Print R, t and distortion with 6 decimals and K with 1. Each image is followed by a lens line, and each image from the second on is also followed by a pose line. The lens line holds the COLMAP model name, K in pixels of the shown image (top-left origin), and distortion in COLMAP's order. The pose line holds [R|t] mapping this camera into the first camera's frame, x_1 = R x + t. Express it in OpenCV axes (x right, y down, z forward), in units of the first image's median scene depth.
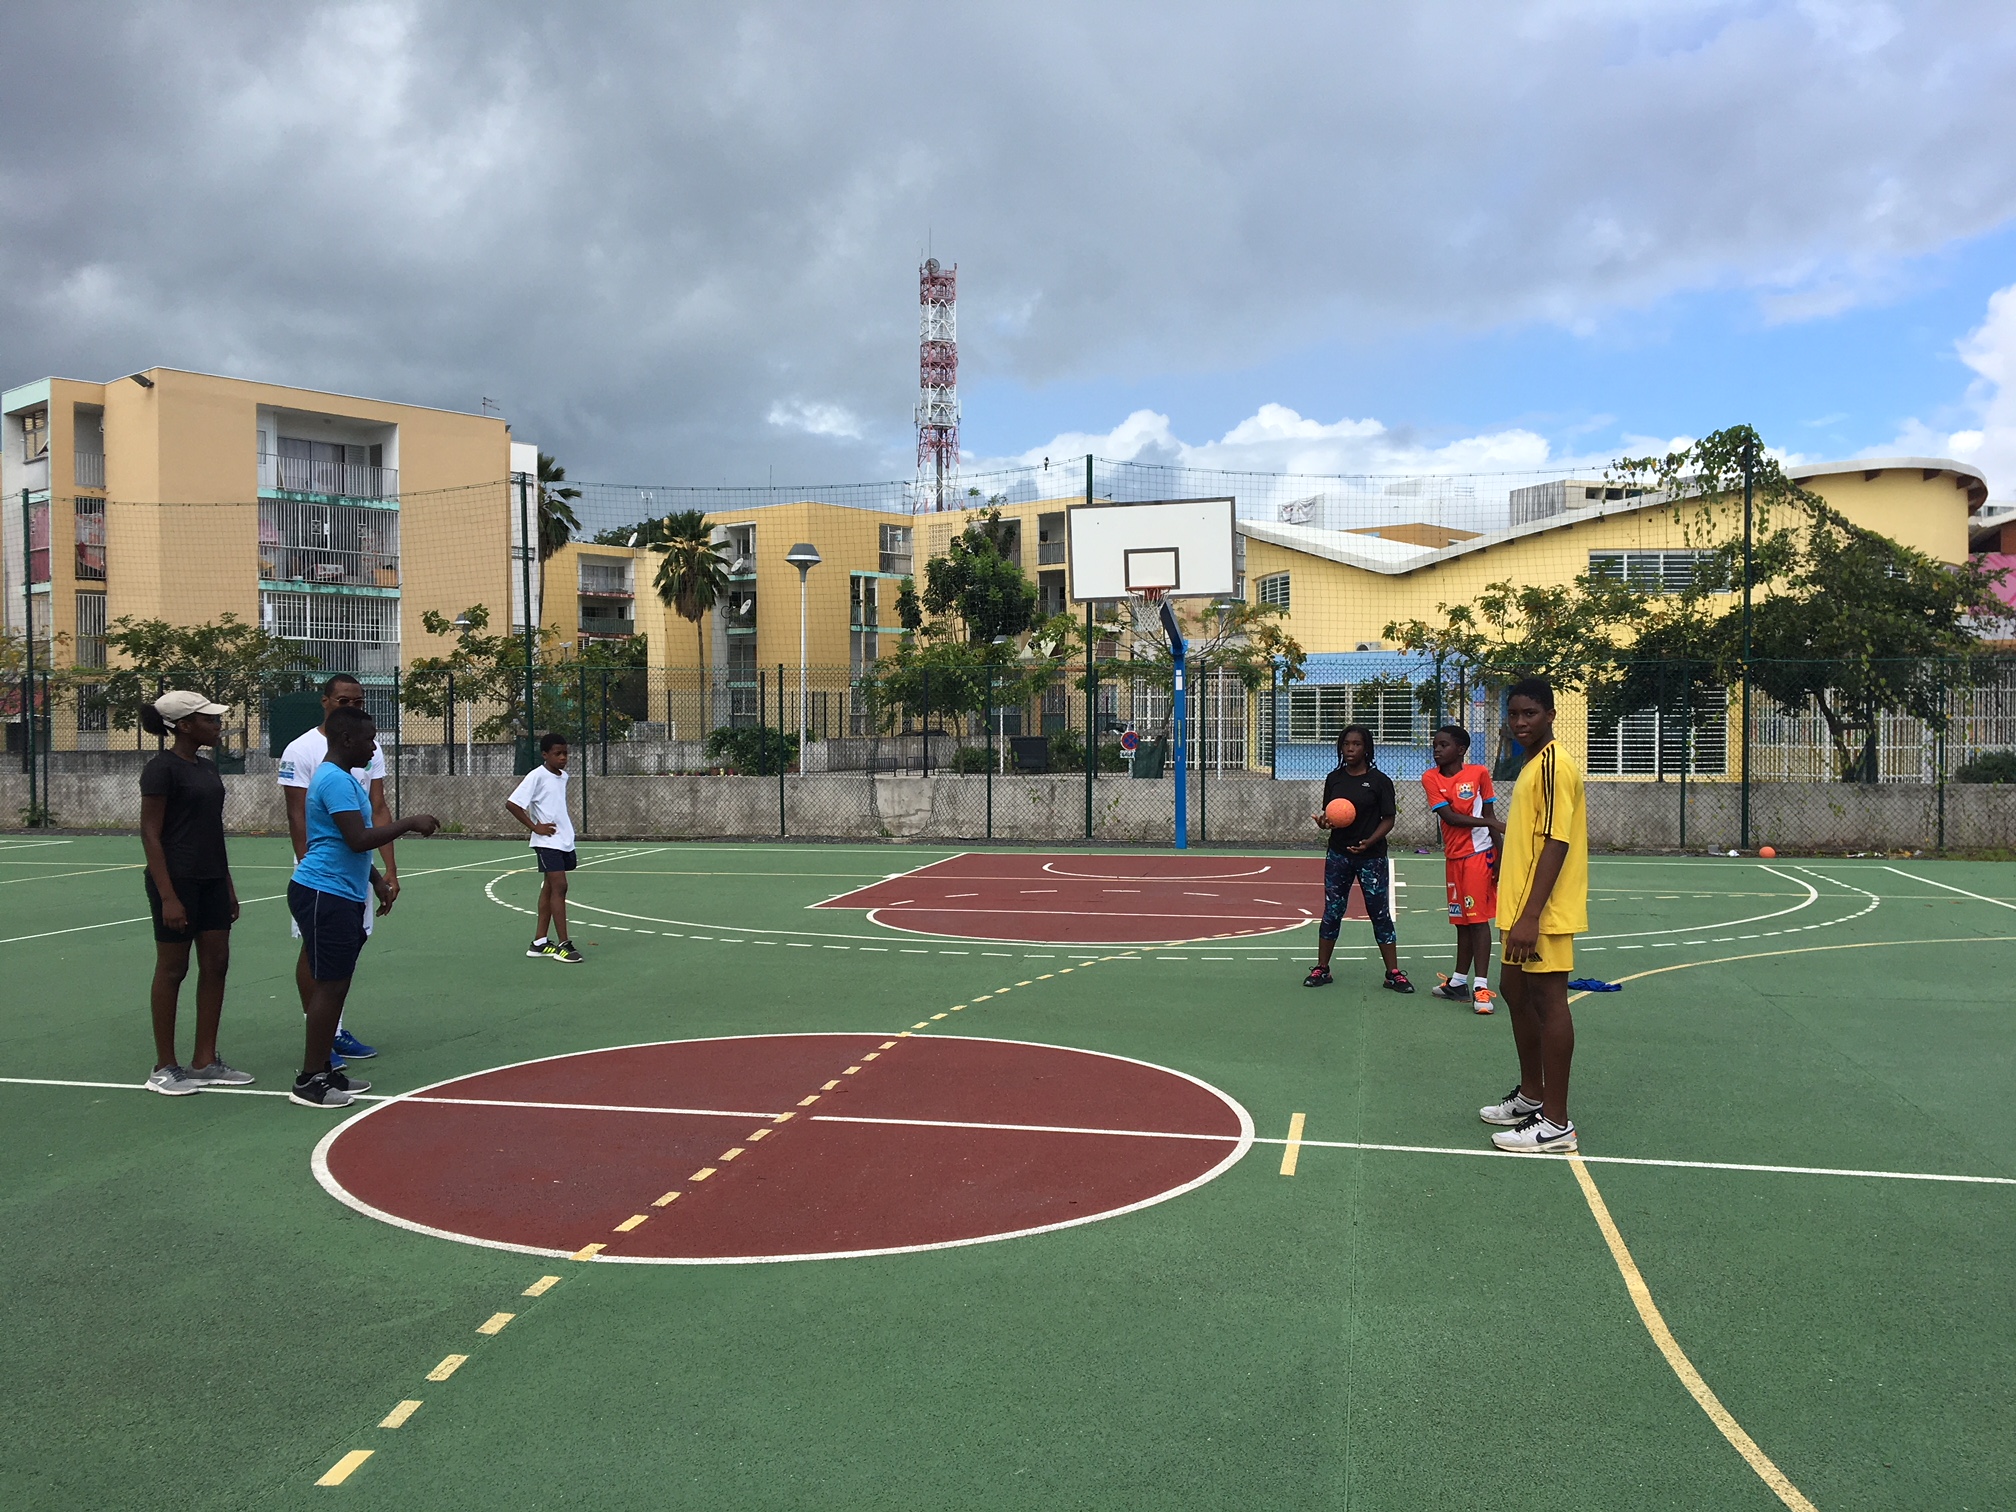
lens RADIAL K [[1681.5, 0, 1002.4], [0, 1681.5, 740.6], [0, 0, 1]] dist [0.093589, -0.161138]
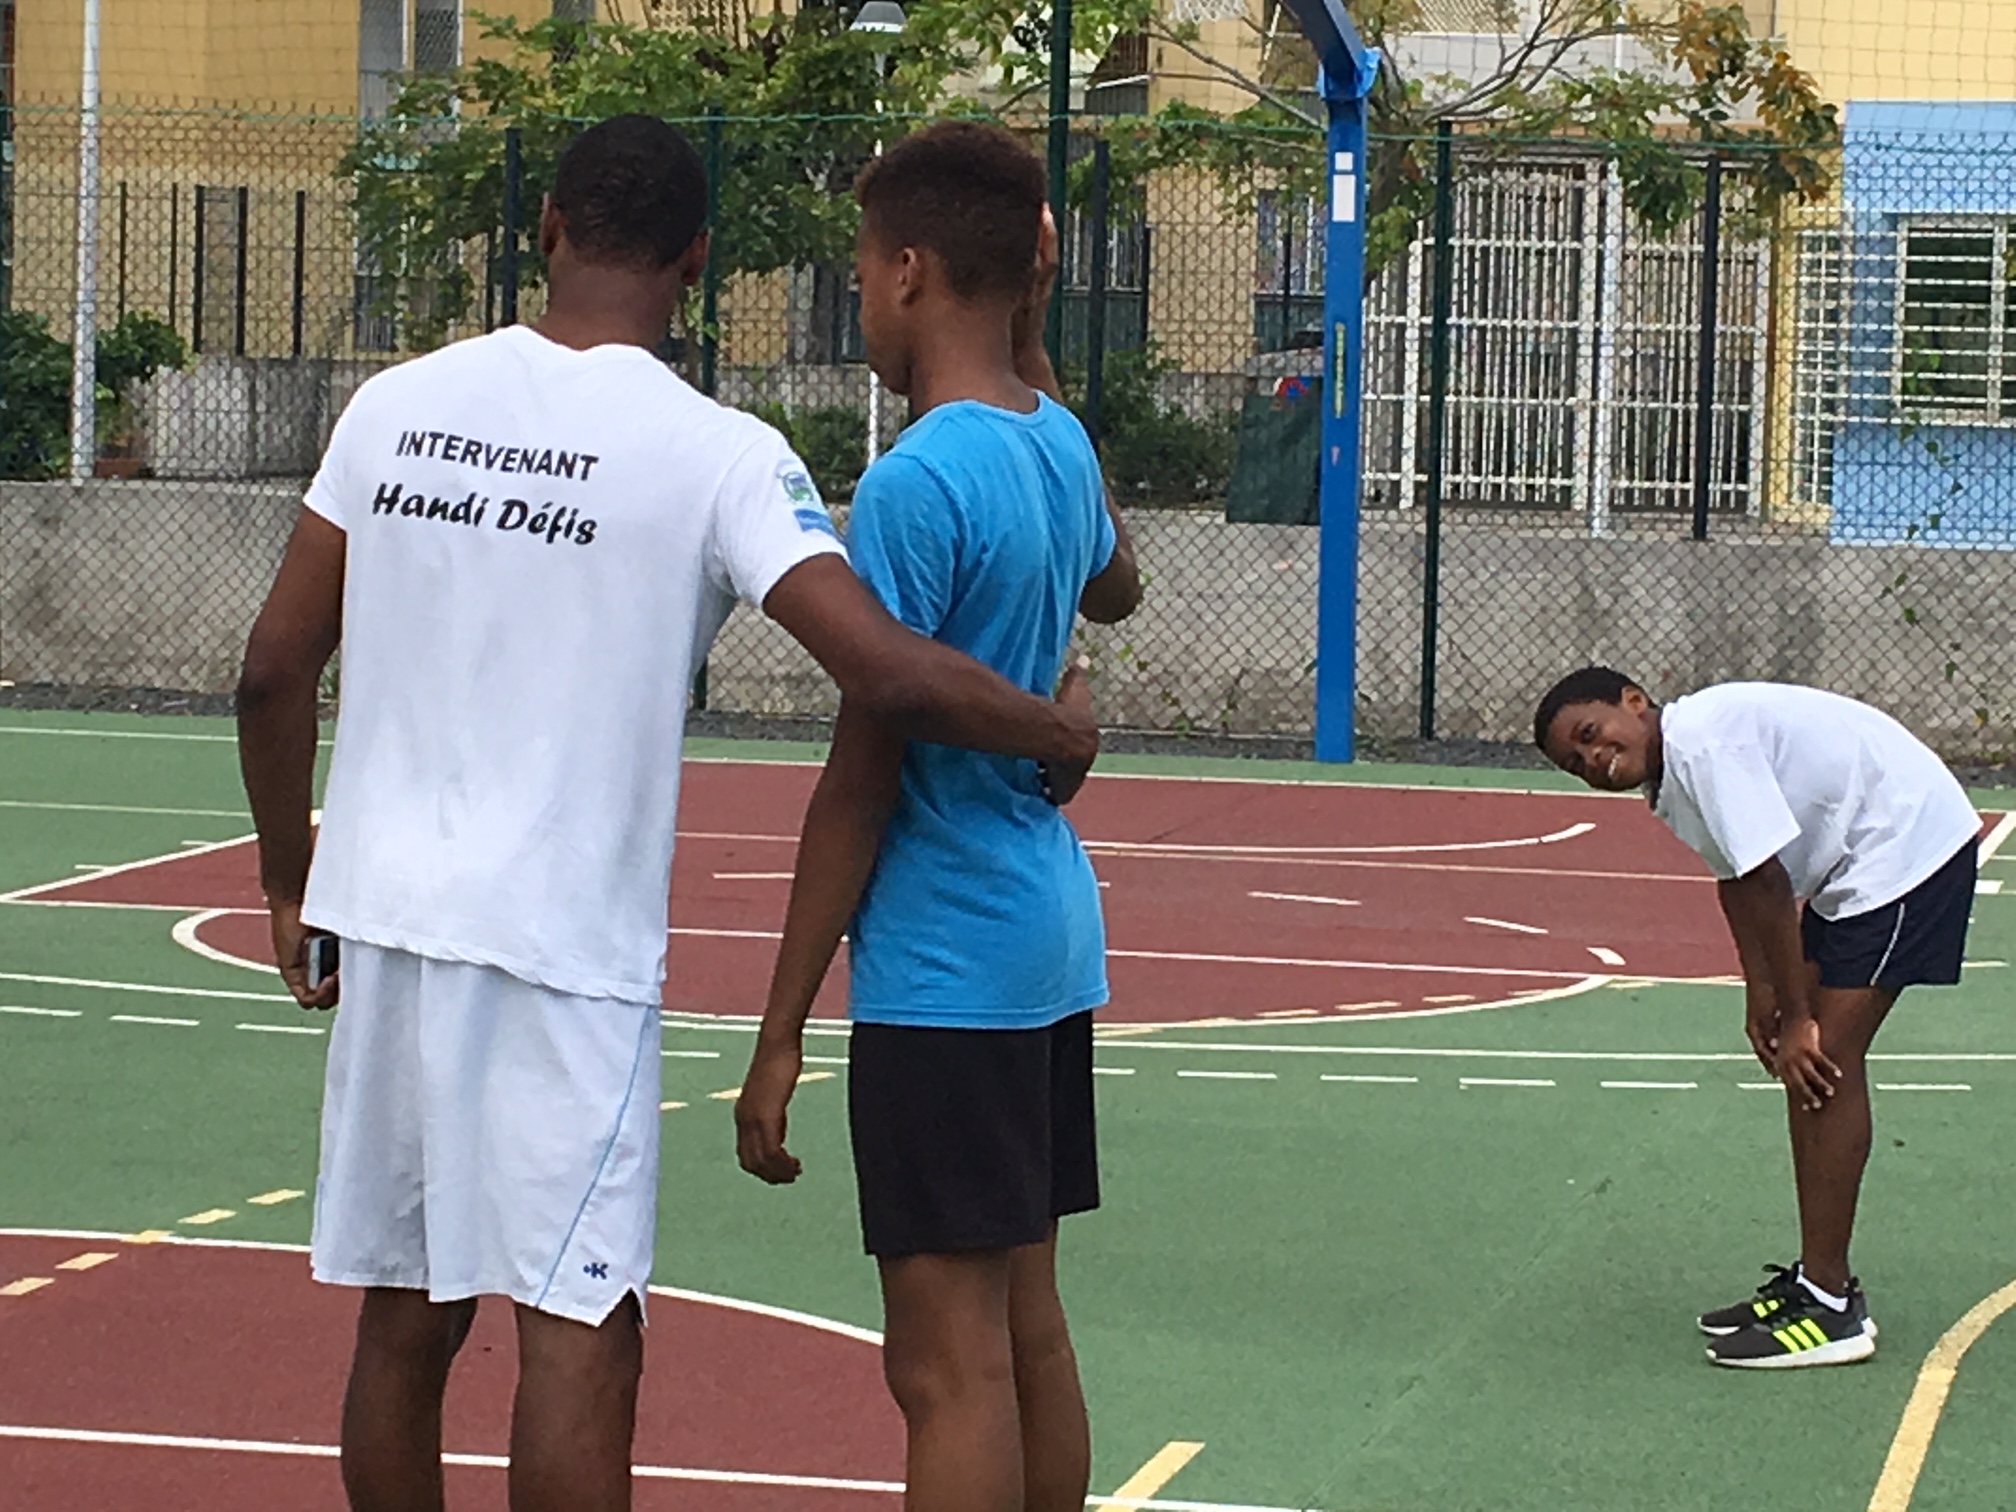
lens RADIAL K [[6271.2, 0, 1008.0], [0, 6271.2, 756.0], [0, 0, 1]] dist [0.038508, 0.817904]
pose [[0.999576, 0.028239, 0.007121, 0.038004], [-0.028605, 0.997899, 0.058133, 0.000895], [-0.005465, -0.058312, 0.998283, -0.089067]]
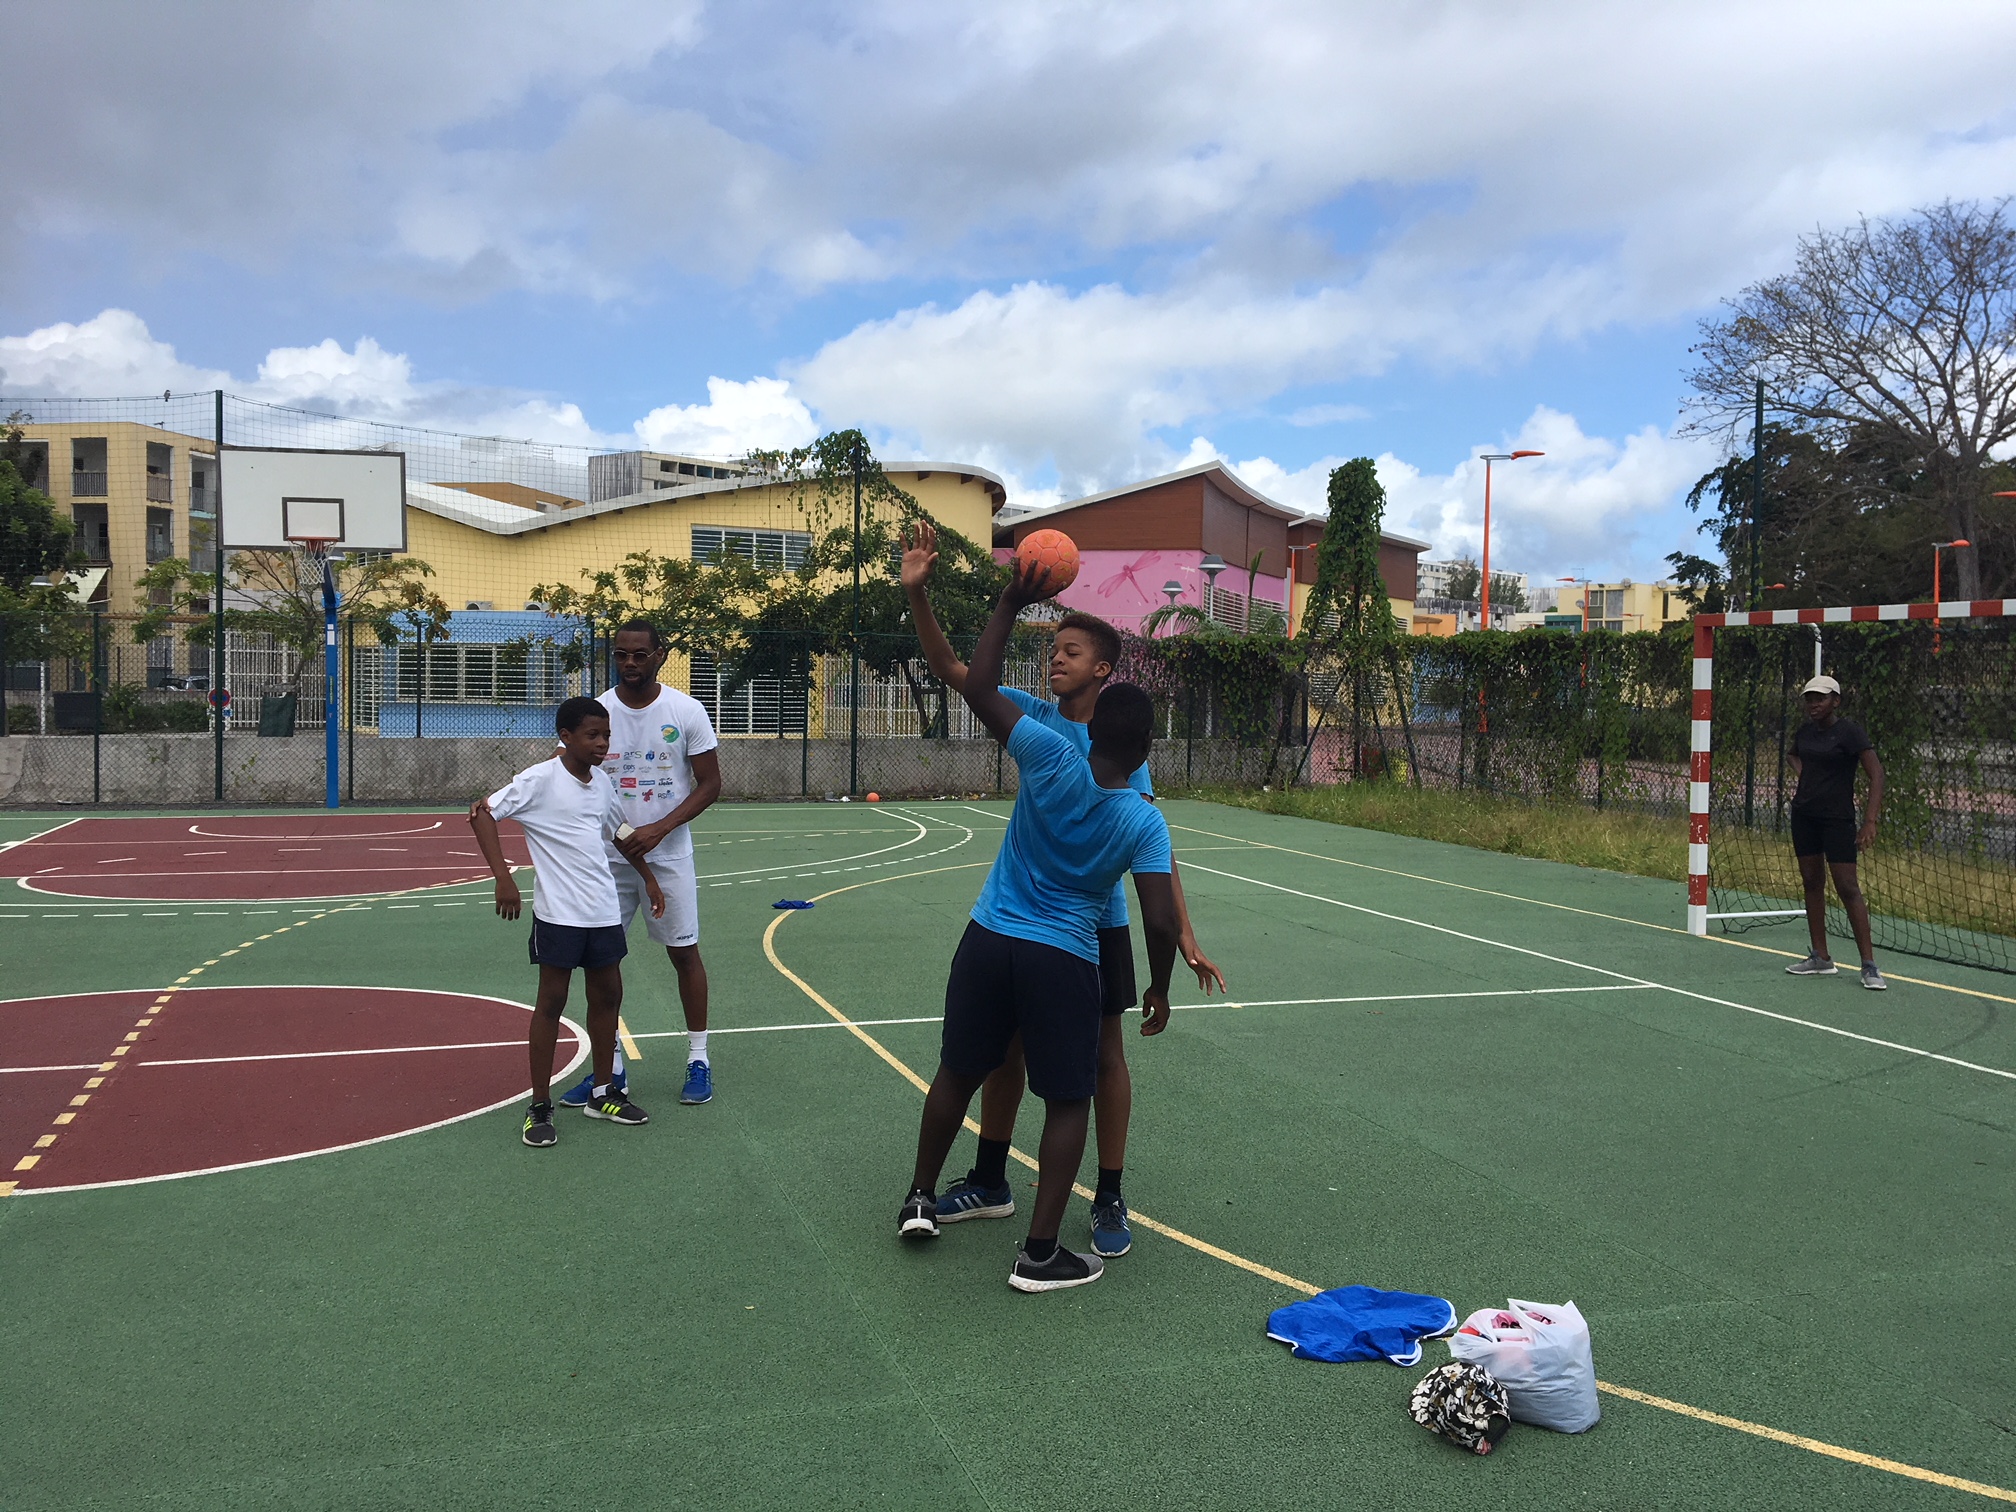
lens RADIAL K [[1681.5, 0, 1002.4], [0, 1681.5, 740.6], [0, 0, 1]] dist [0.093589, -0.161138]
pose [[0.860784, -0.002804, 0.508963, -0.056168], [-0.008691, 0.999758, 0.020206, 0.001771], [-0.508897, -0.021816, 0.860551, -0.038932]]
